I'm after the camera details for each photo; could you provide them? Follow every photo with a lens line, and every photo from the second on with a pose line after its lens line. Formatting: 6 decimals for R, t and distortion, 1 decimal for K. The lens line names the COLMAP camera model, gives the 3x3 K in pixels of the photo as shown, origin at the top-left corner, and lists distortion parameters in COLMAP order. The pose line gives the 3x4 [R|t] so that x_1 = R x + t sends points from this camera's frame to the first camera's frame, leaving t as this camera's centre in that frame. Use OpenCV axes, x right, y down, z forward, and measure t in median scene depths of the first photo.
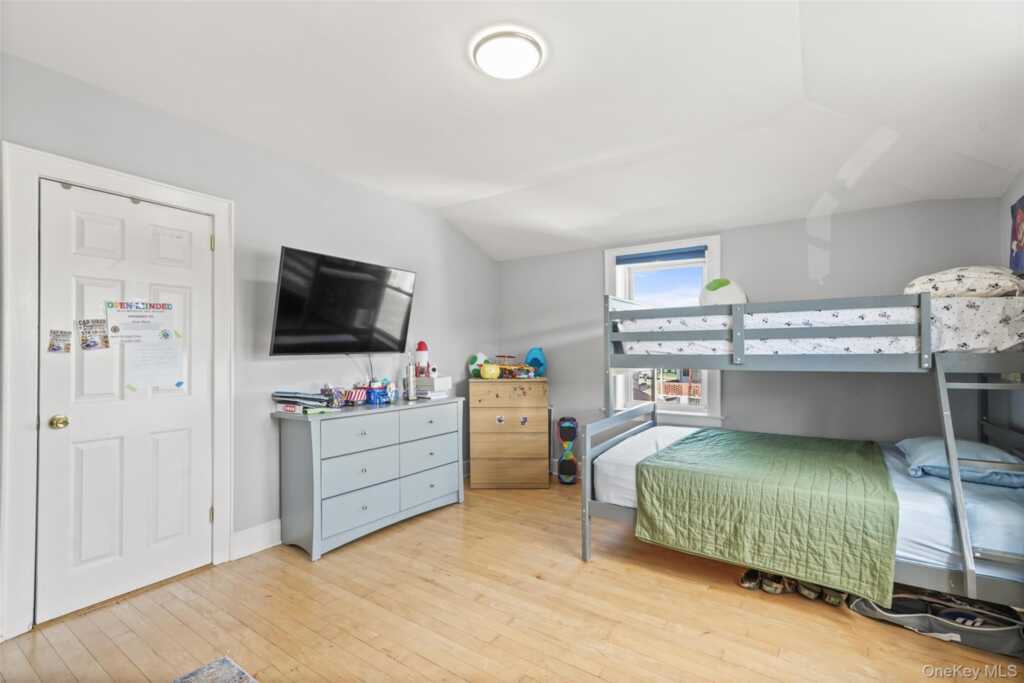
lens RADIAL K [[460.8, 0, 506.8], [0, 460.8, 344.7], [0, 0, 1]] dist [0.001087, 0.009071]
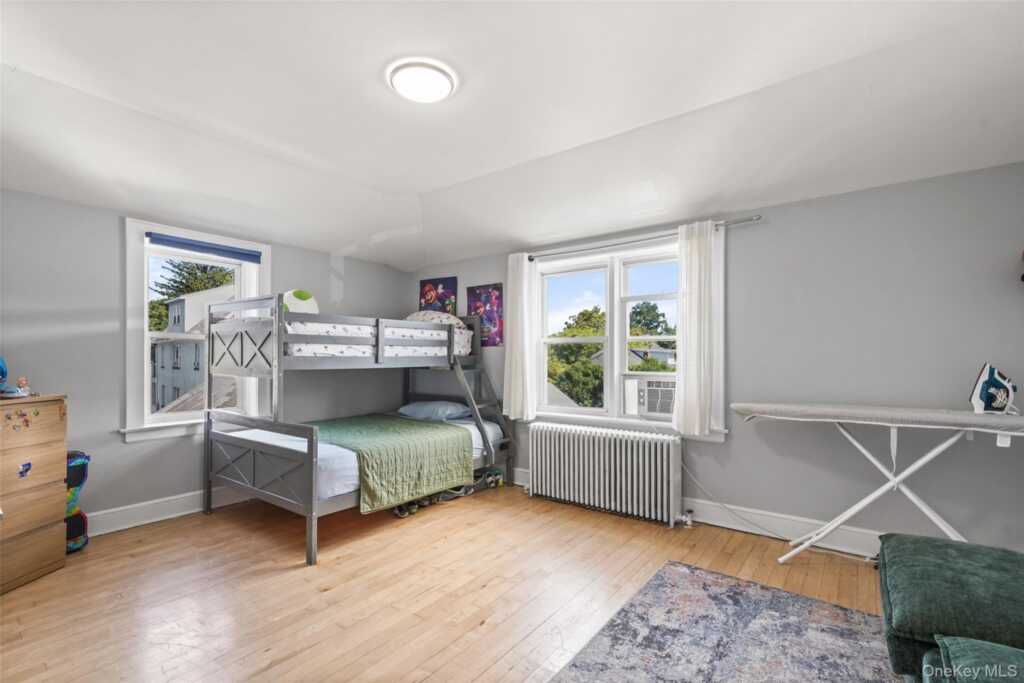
lens RADIAL K [[460.8, 0, 506.8], [0, 460.8, 344.7], [0, 0, 1]] dist [0.001087, 0.009071]
pose [[0.044963, 0.026911, 0.998626, -0.858987], [-0.019808, 0.999465, -0.026042, 0.015406], [-0.998792, -0.018610, 0.045472, 0.580601]]
